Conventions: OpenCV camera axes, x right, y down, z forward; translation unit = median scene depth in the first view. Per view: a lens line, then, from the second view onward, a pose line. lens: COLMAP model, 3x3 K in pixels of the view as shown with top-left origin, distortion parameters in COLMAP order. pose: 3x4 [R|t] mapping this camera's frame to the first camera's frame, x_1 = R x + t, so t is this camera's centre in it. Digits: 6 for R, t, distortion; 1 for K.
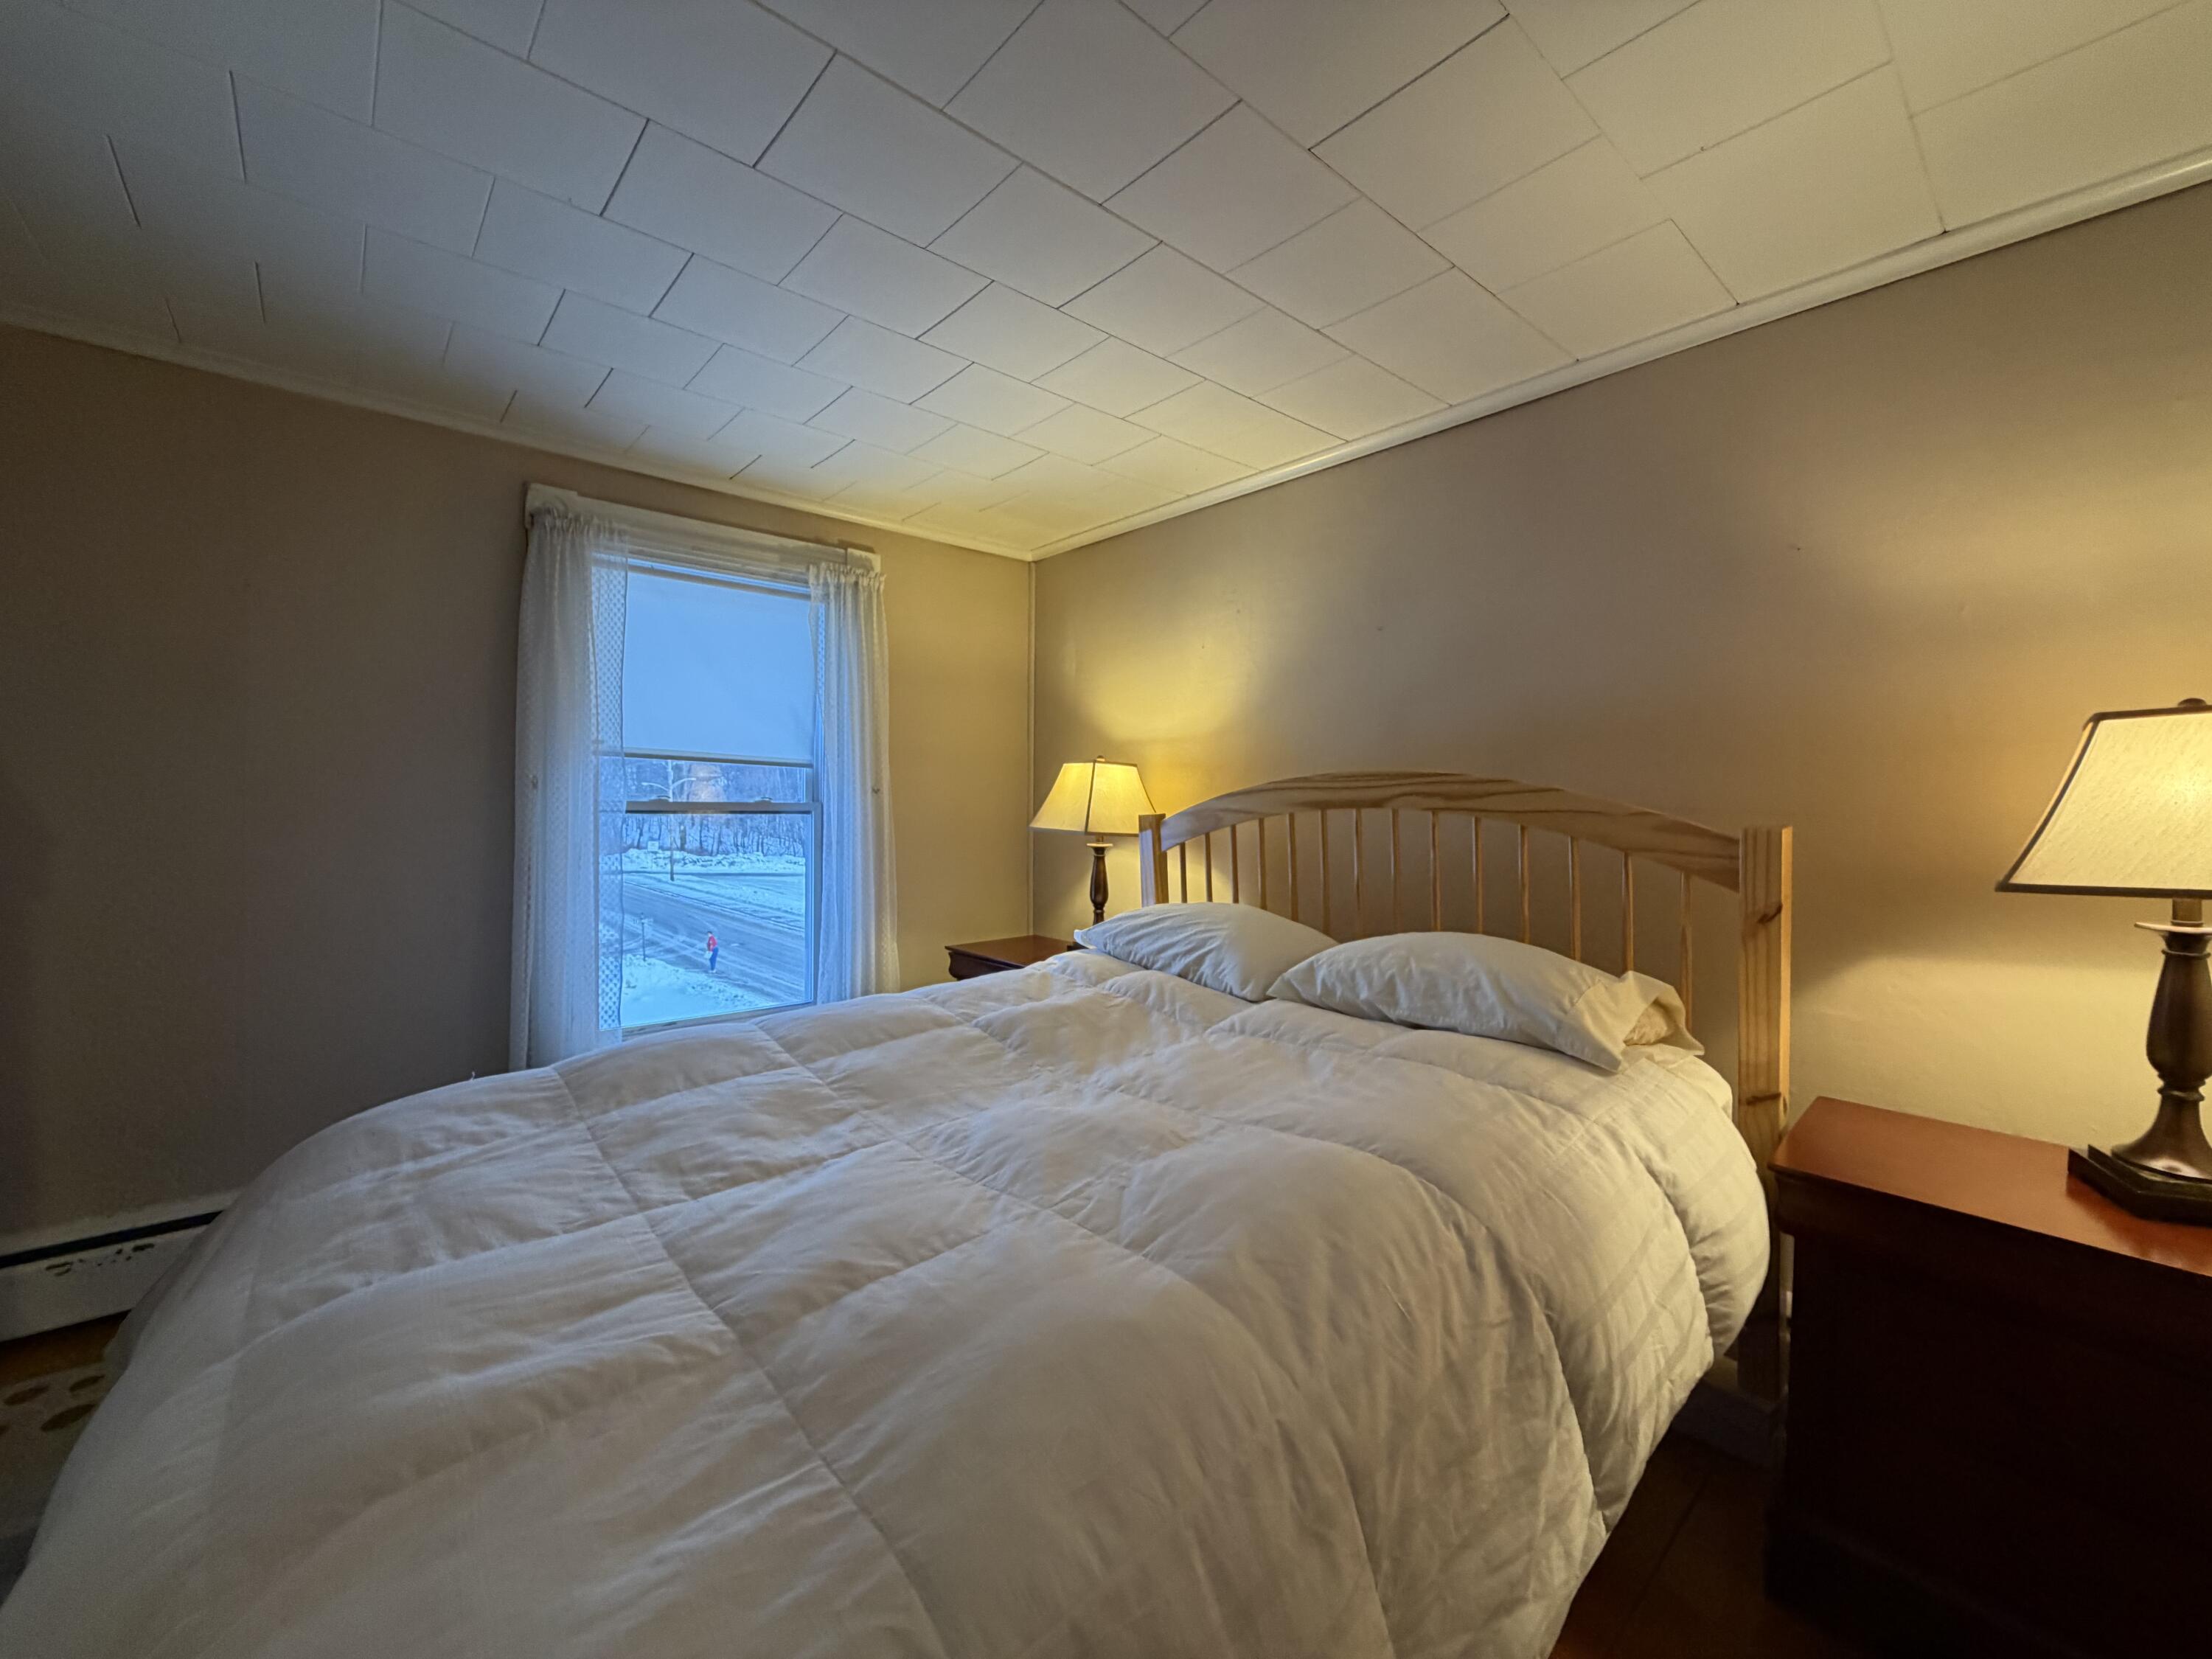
lens RADIAL K [[879.4, 0, 1098.1], [0, 879.4, 822.2], [0, 0, 1]] dist [0.000809, -0.000121]
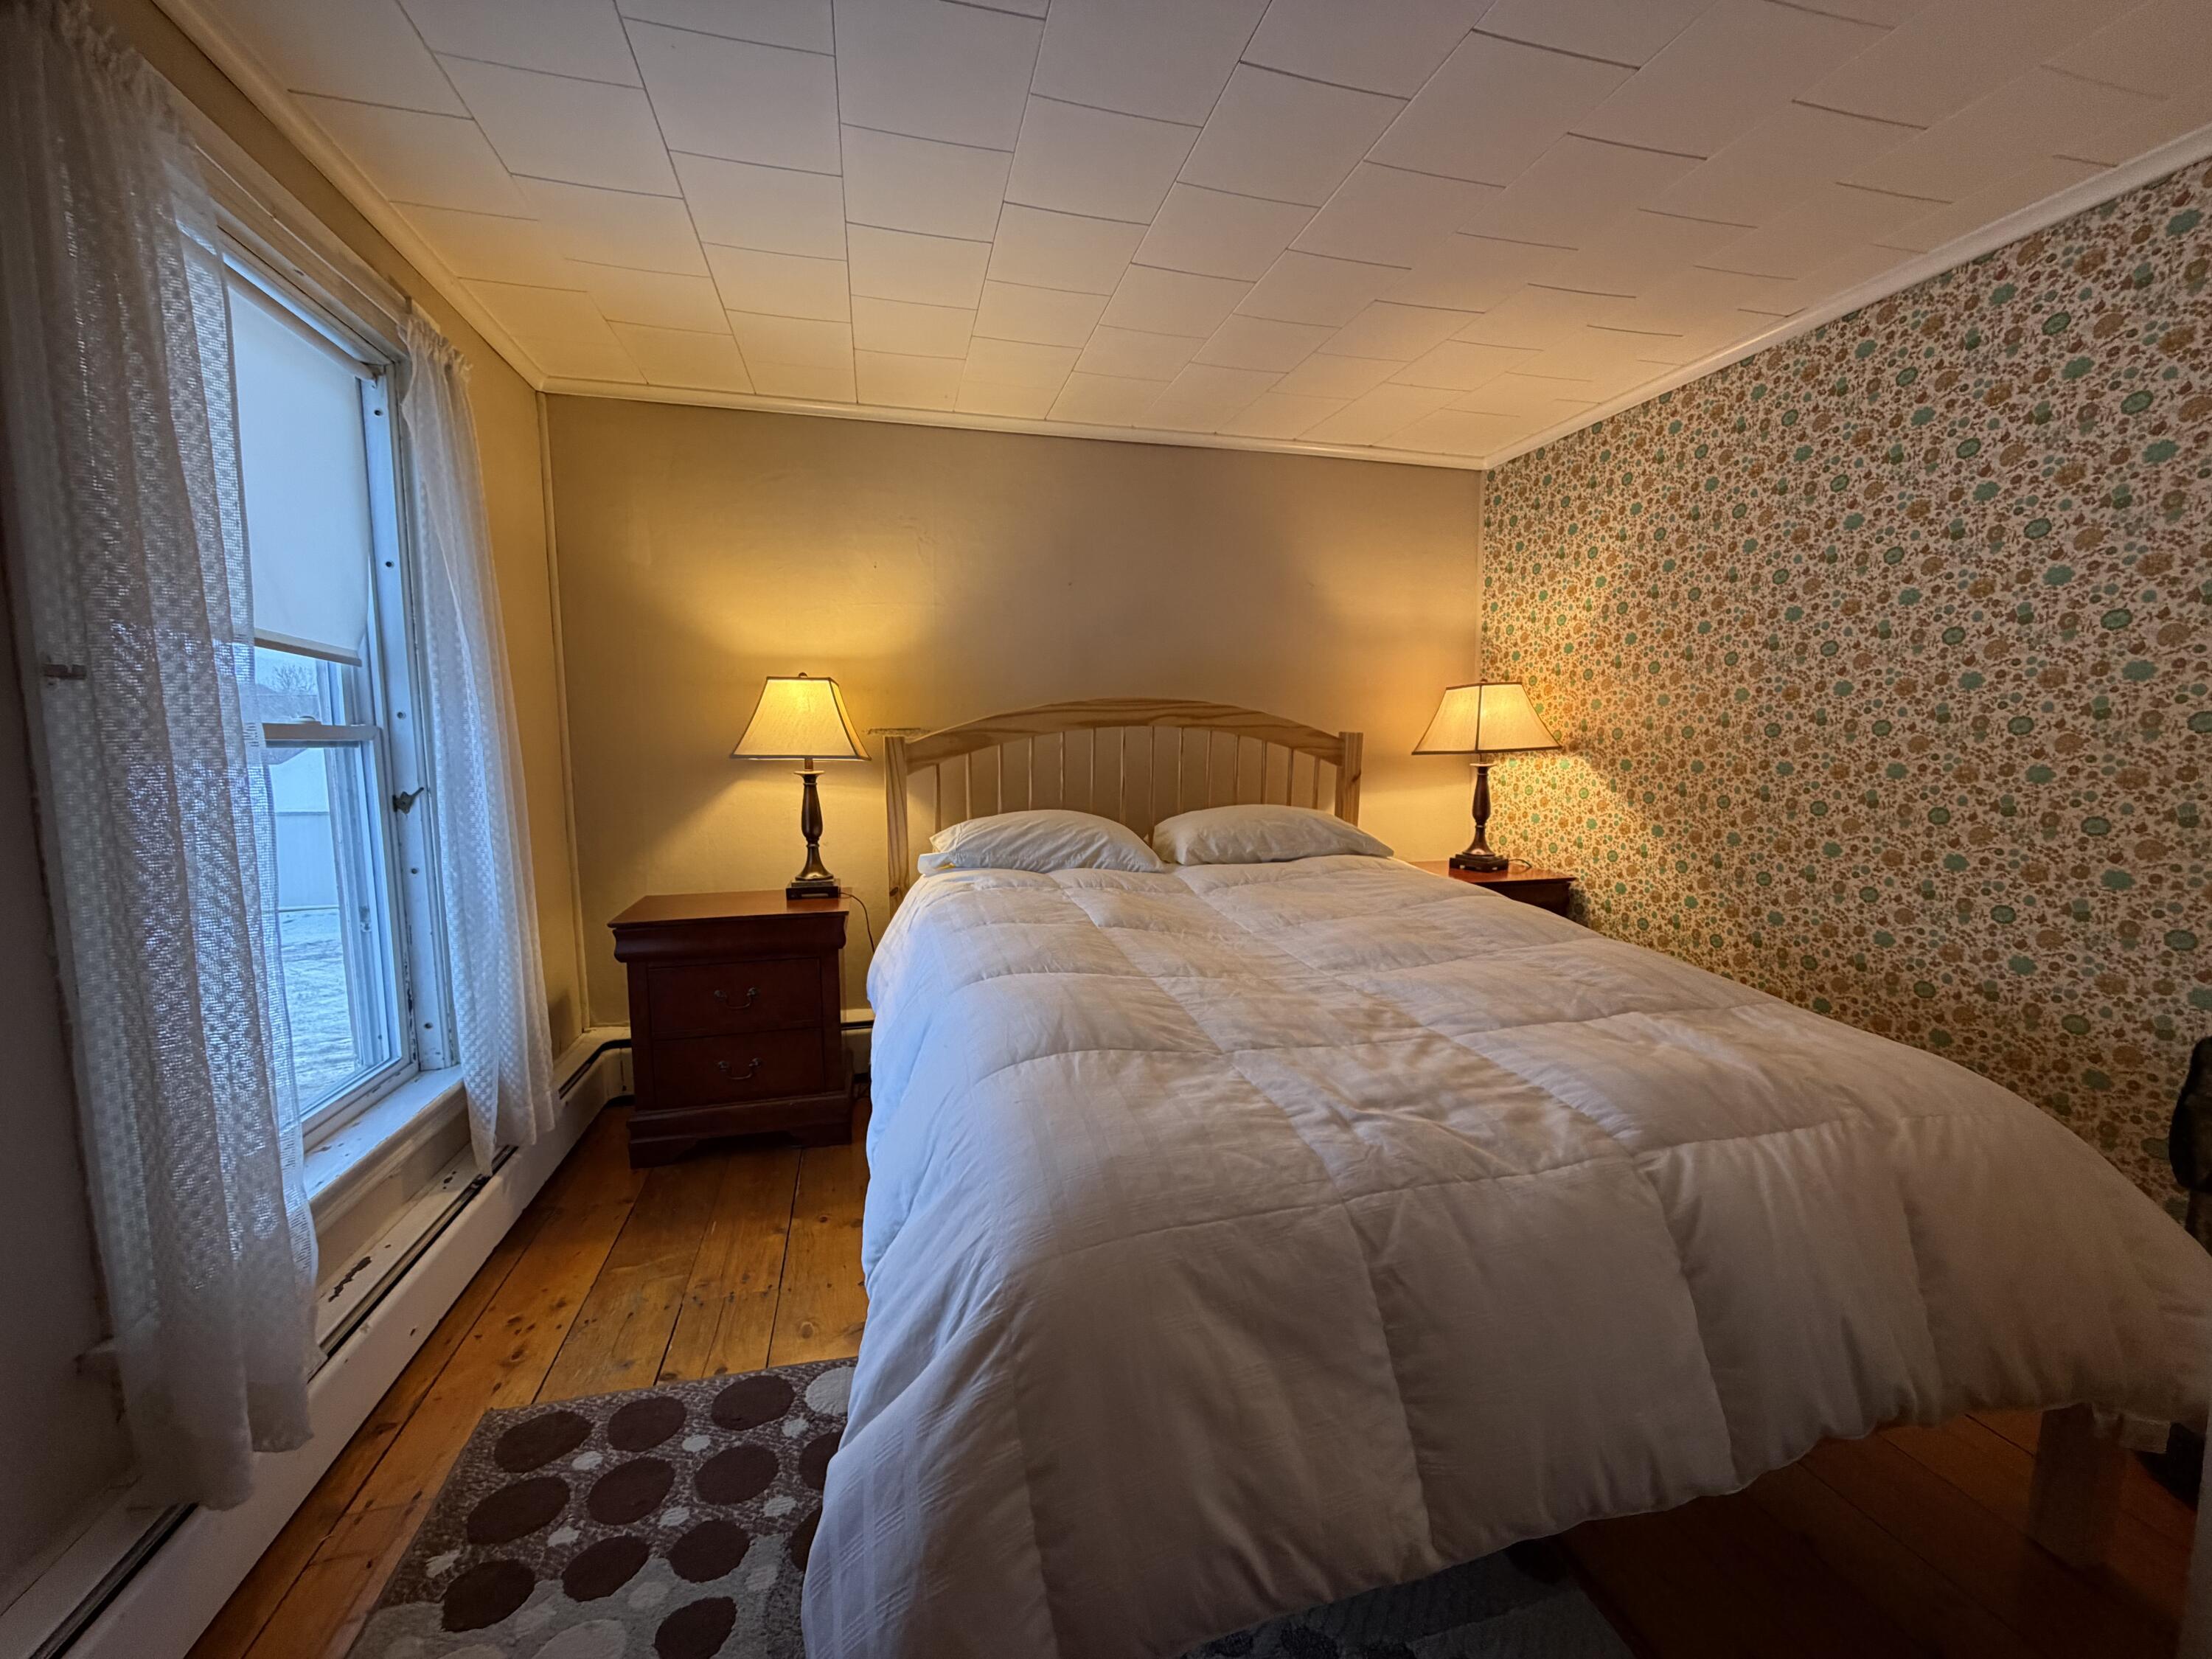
lens RADIAL K [[879.4, 0, 1103.2], [0, 879.4, 827.8], [0, 0, 1]] dist [0.000809, -0.000121]
pose [[0.458757, -0.103521, 0.882511, -0.965871], [0.033708, 0.994503, 0.099135, 0.004313], [-0.887922, -0.015731, 0.459724, 0.461126]]
